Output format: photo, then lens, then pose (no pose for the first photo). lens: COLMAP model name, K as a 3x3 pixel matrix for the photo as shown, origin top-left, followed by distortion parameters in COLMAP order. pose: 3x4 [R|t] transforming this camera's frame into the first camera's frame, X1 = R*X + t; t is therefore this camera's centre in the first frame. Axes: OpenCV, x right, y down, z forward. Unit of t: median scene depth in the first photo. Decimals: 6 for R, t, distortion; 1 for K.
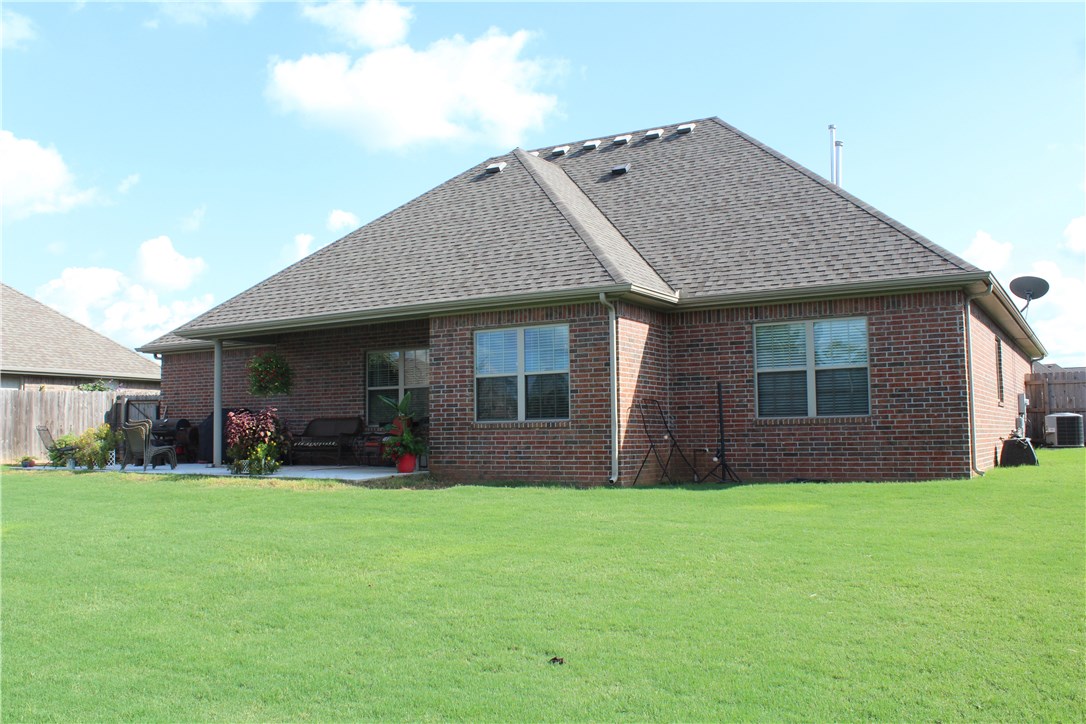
lens RADIAL K [[1055.4, 0, 535.2], [0, 1055.4, 358.4], [0, 0, 1]] dist [-0.108994, 0.000000]
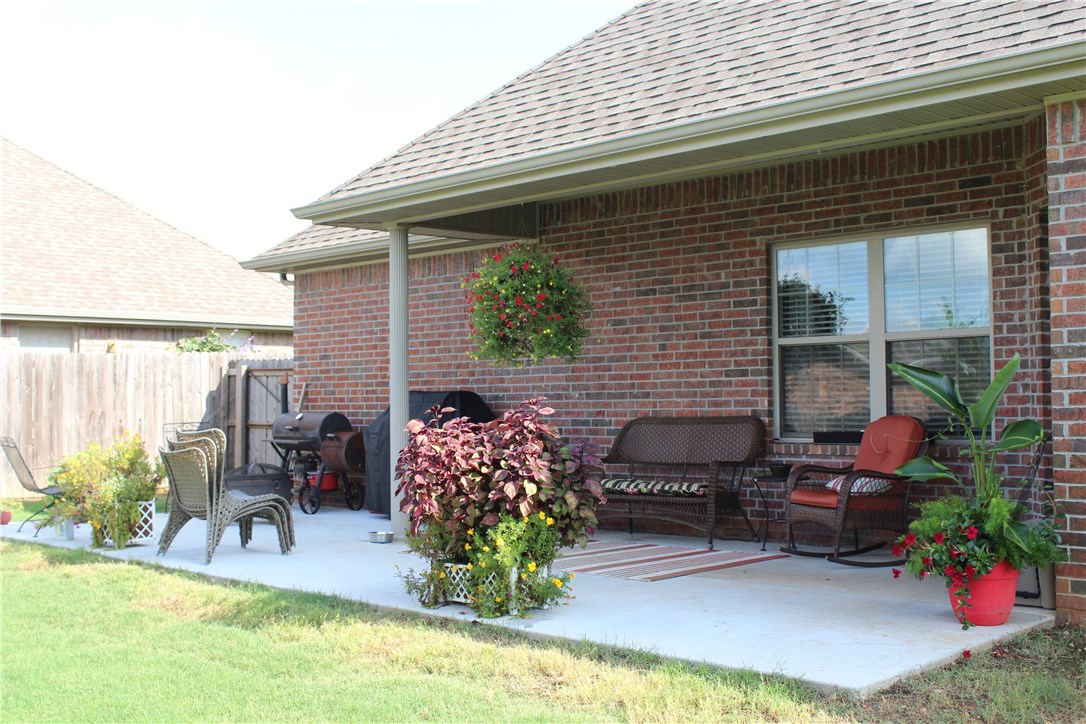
lens RADIAL K [[1349.1, 0, 546.8], [0, 1349.1, 360.6], [0, 0, 1]] dist [-0.074631, 0.000000]
pose [[0.975094, -0.006878, -0.221684, -0.132176], [0.016789, 0.998940, 0.042855, 0.013212], [0.221154, -0.045509, 0.974176, 0.503810]]
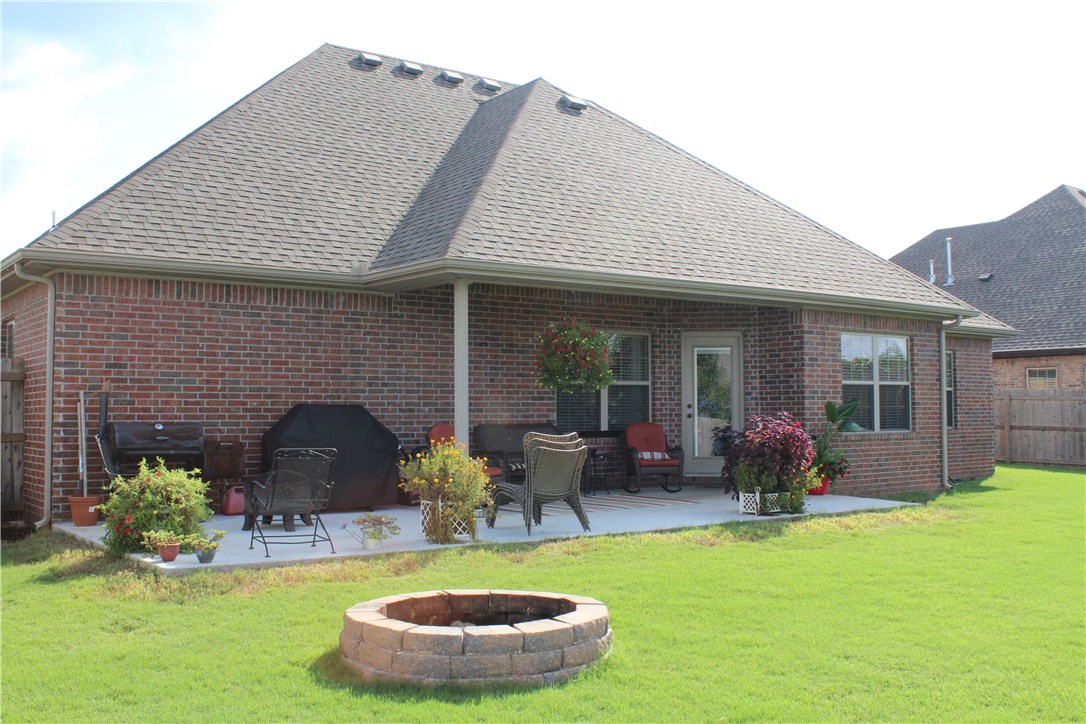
lens RADIAL K [[1039.1, 0, 544.3], [0, 1039.1, 359.9], [0, 0, 1]] dist [-0.099557, 0.000000]
pose [[0.331367, 0.054437, 0.941930, -0.801323], [-0.073763, 0.996773, -0.031657, 0.036736], [-0.940614, -0.058989, 0.334313, 0.782688]]
